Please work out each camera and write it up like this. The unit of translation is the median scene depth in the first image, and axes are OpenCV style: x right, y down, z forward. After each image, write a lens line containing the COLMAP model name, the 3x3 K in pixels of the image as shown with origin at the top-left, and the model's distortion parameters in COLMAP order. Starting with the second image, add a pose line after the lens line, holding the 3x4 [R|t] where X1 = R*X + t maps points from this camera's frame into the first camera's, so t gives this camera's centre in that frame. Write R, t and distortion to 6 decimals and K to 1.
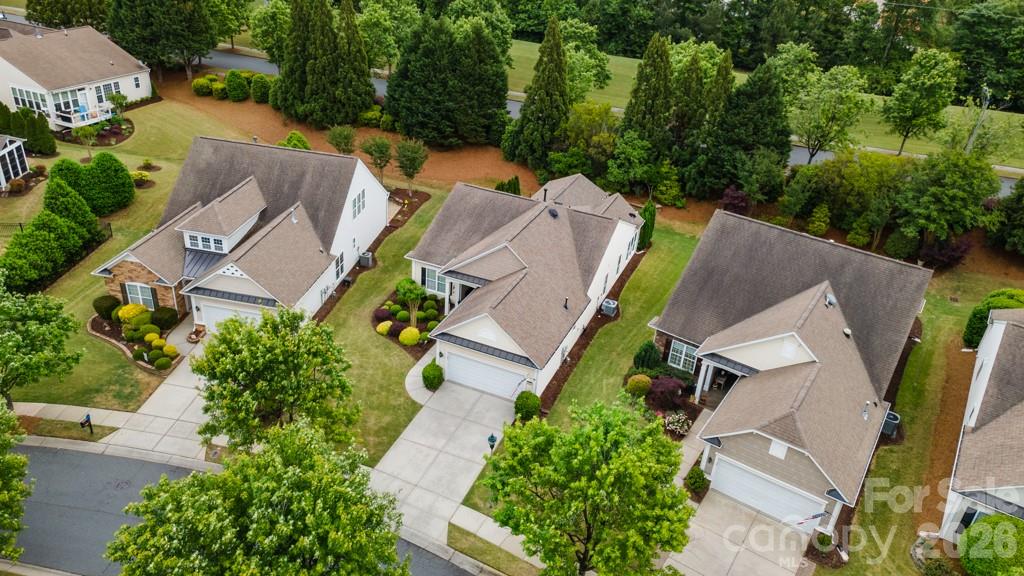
lens RADIAL K [[739.5, 0, 512.0], [0, 739.5, 288.0], [0, 0, 1]] dist [0.032346, 0.003292]
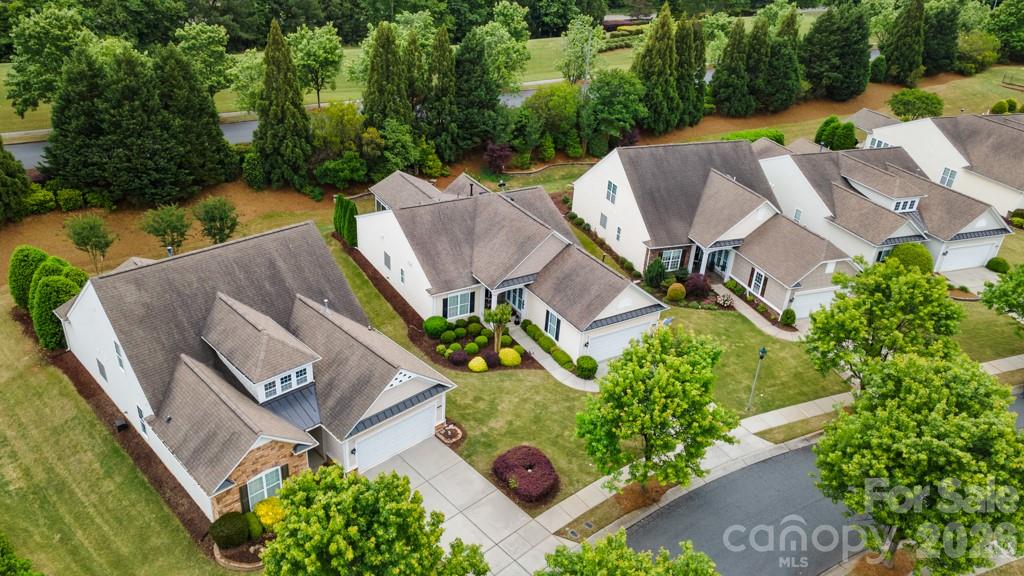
lens RADIAL K [[739.5, 0, 512.0], [0, 739.5, 288.0], [0, 0, 1]] dist [0.032346, 0.003292]
pose [[0.588025, -0.416549, 0.693335, -0.717352], [0.382921, 0.898414, 0.214998, -0.209397], [-0.712459, 0.139068, 0.687795, 0.283394]]
